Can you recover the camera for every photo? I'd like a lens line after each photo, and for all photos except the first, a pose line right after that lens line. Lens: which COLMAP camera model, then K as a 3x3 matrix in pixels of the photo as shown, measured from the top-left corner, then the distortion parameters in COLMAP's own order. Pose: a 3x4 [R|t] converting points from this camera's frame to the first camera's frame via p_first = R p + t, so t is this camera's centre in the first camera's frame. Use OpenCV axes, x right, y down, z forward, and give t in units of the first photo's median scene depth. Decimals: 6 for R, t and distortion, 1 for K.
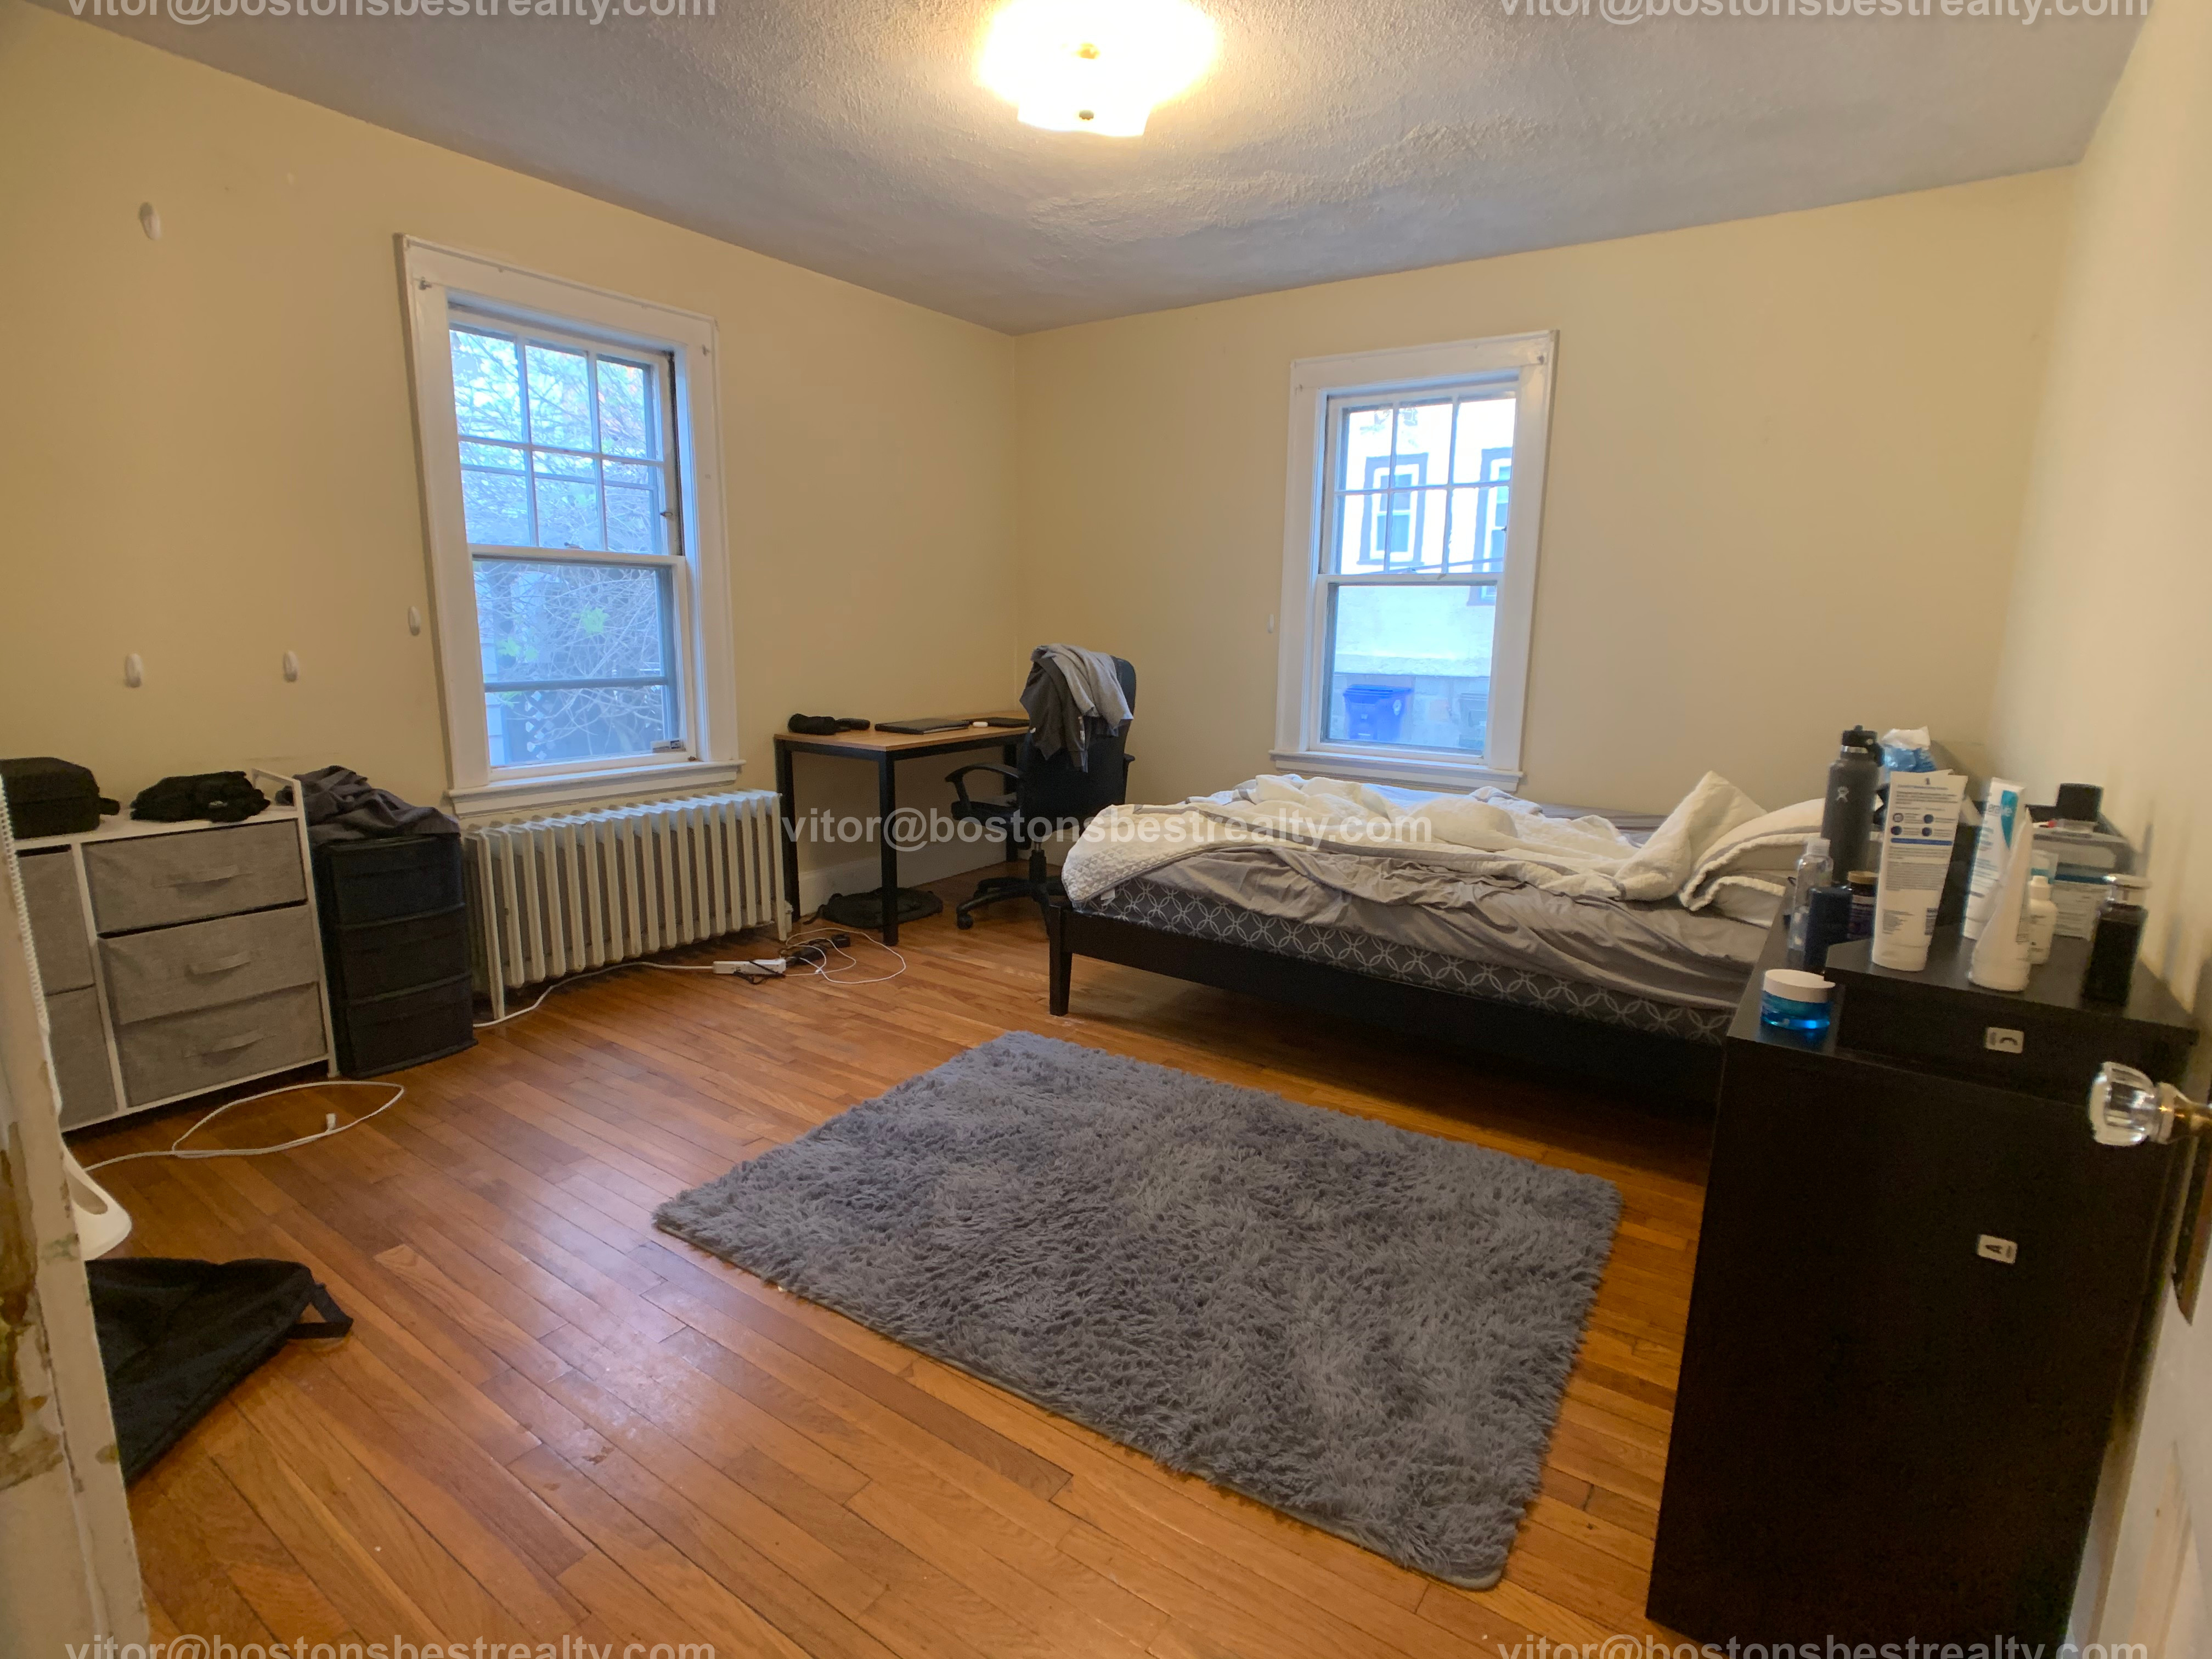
lens RADIAL K [[1109.9, 0, 1118.7], [0, 1109.9, 827.6], [0, 0, 1]] dist [-0.021662, 0.007764]
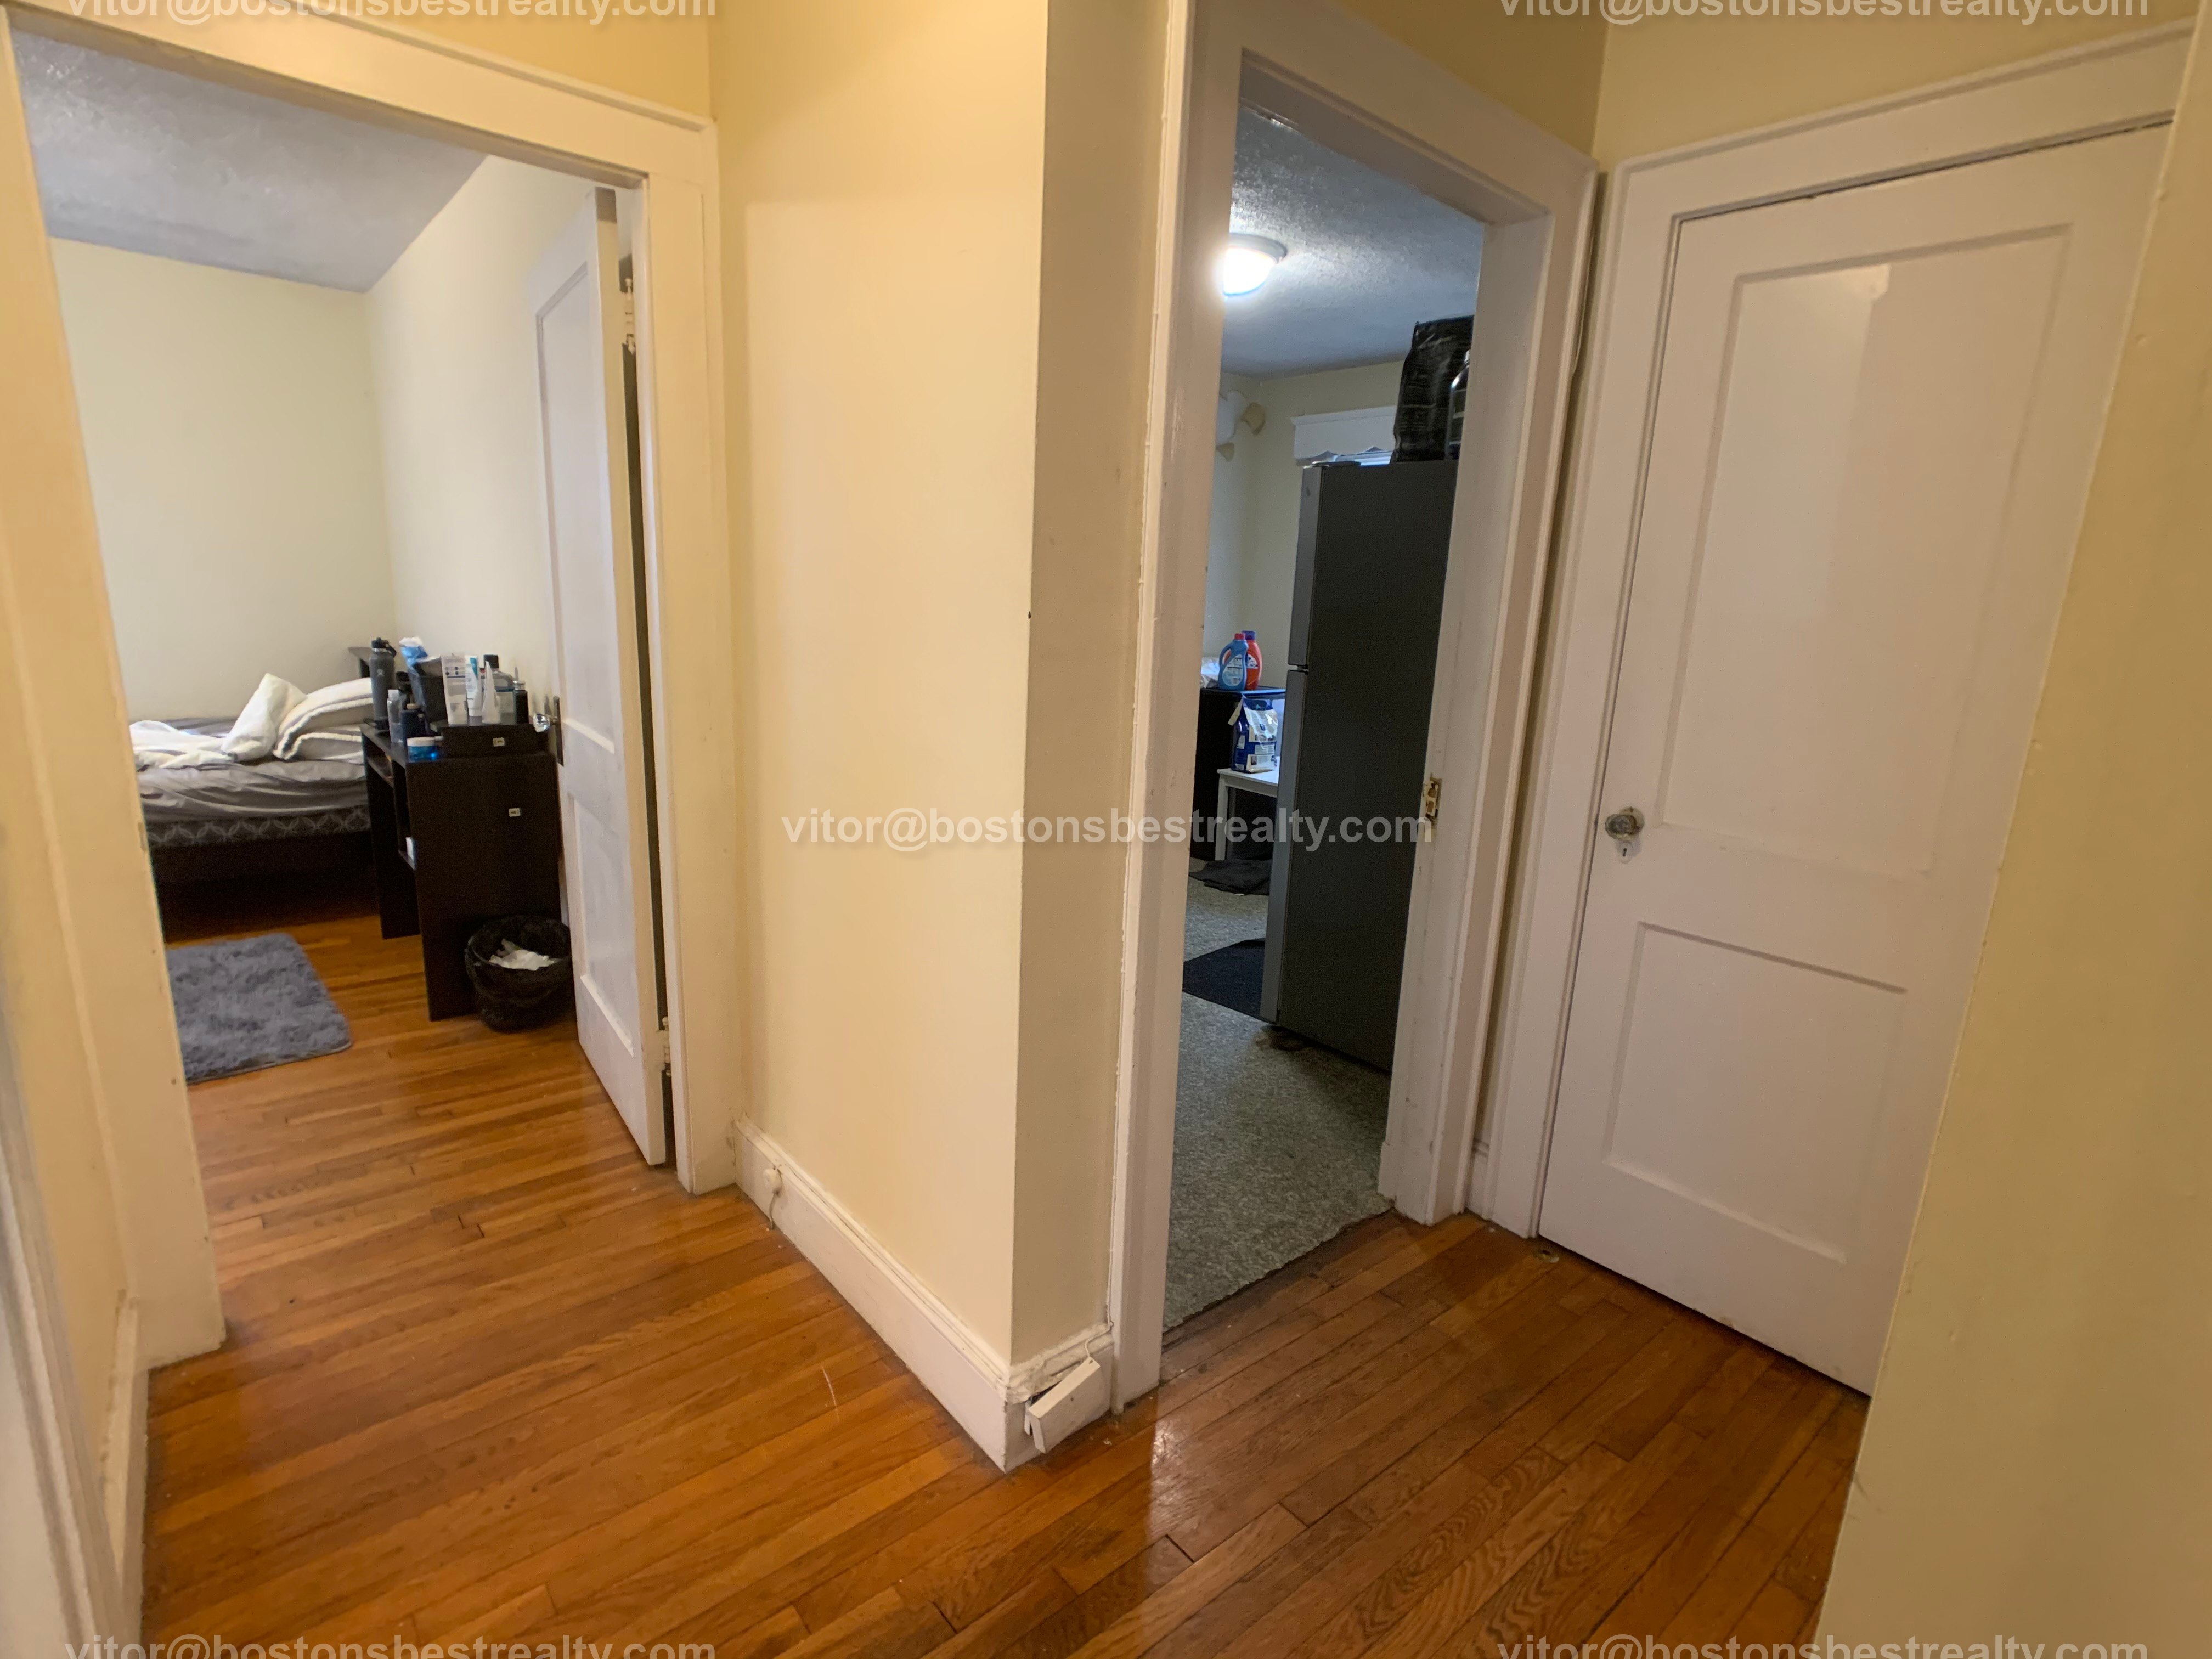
lens RADIAL K [[1094.2, 0, 1113.9], [0, 1094.2, 838.4], [0, 0, 1]] dist [-0.012925, 0.000808]
pose [[0.263526, -0.216789, 0.939977, -0.681921], [0.137100, 0.972946, 0.185956, 0.057375], [-0.954860, 0.079867, 0.286118, -0.604498]]
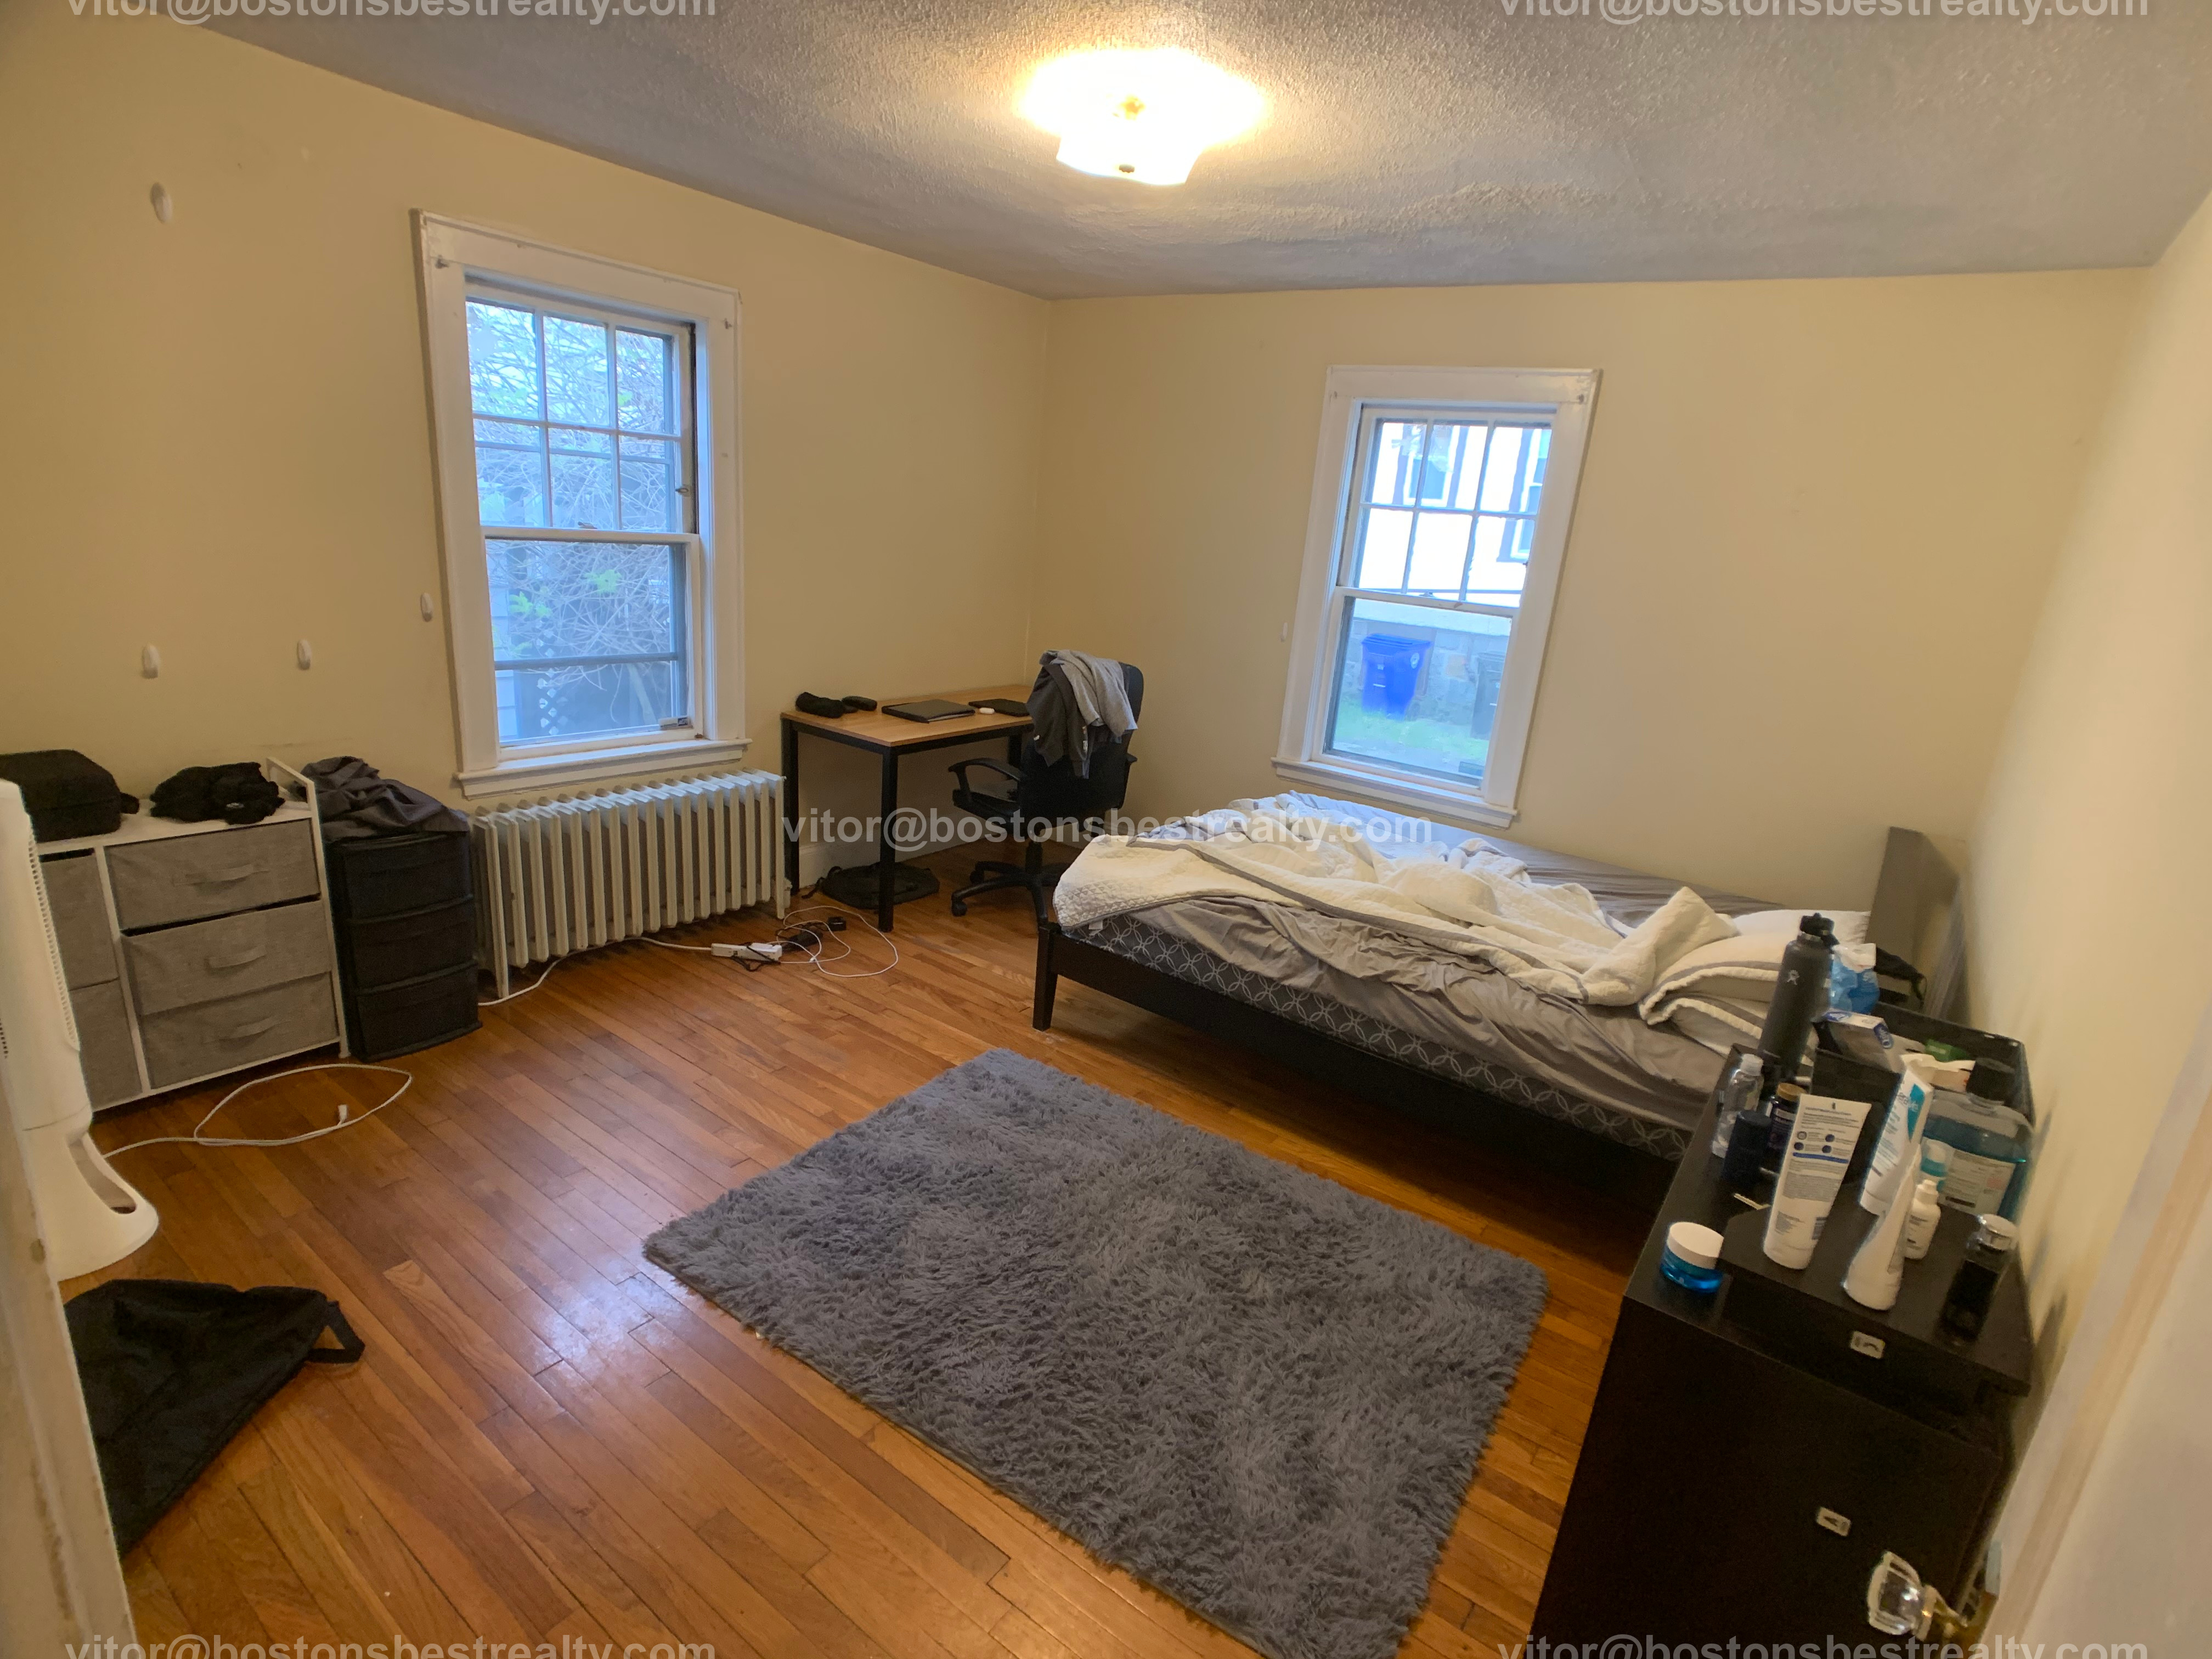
lens RADIAL K [[1111.5, 0, 1121.7], [0, 1111.5, 840.5], [0, 0, 1]] dist [-0.020436, 0.006646]
pose [[0.997160, 0.075307, 0.000791, 0.009892], [-0.075003, 0.992076, 0.100799, -0.163936], [0.006806, -0.100573, 0.994906, -0.023388]]
